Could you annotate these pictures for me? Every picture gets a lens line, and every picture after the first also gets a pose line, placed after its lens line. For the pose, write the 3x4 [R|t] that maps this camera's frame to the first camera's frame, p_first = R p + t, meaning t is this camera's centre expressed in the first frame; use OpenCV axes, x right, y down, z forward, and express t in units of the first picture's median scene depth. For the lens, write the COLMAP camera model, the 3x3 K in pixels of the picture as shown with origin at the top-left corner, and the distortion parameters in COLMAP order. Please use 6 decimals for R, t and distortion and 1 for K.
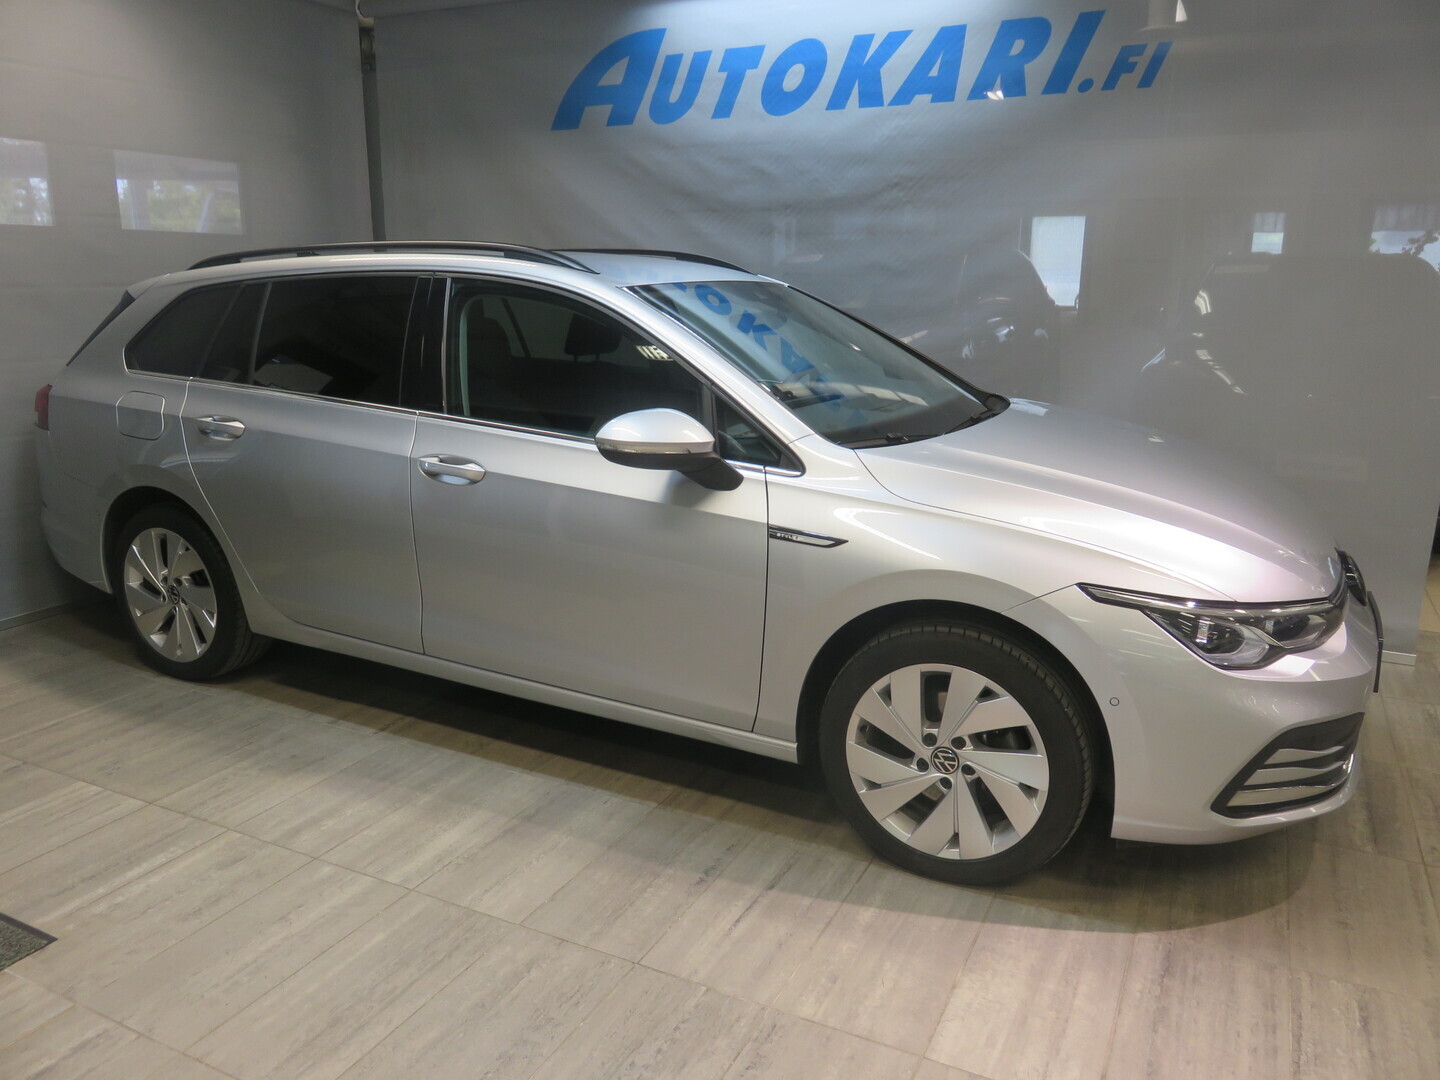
lens RADIAL K [[1074.3, 0, 723.8], [0, 1074.3, 536.7], [0, 0, 1]] dist [-0.004080, -0.003694]
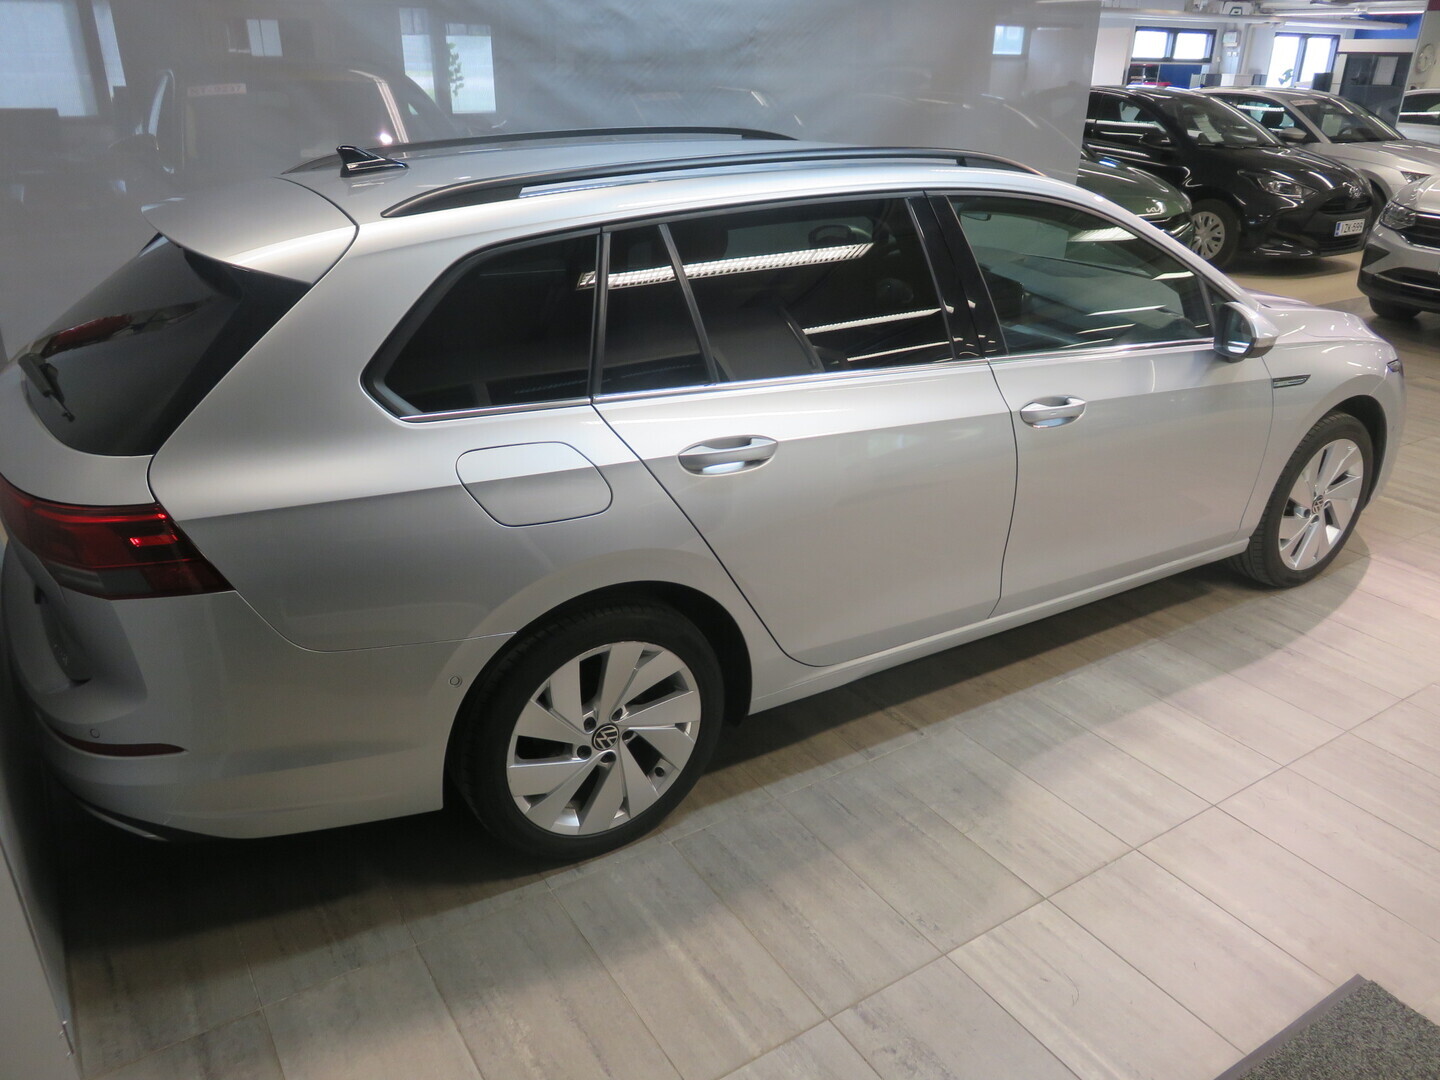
lens RADIAL K [[1074.3, 0, 723.2], [0, 1074.3, 541.2], [0, 0, 1]] dist [-0.004080, -0.003694]
pose [[0.509680, -0.353519, 0.784379, -0.976843], [0.197409, 0.935412, 0.293315, -0.240021], [-0.837410, 0.005347, 0.546549, 0.611420]]
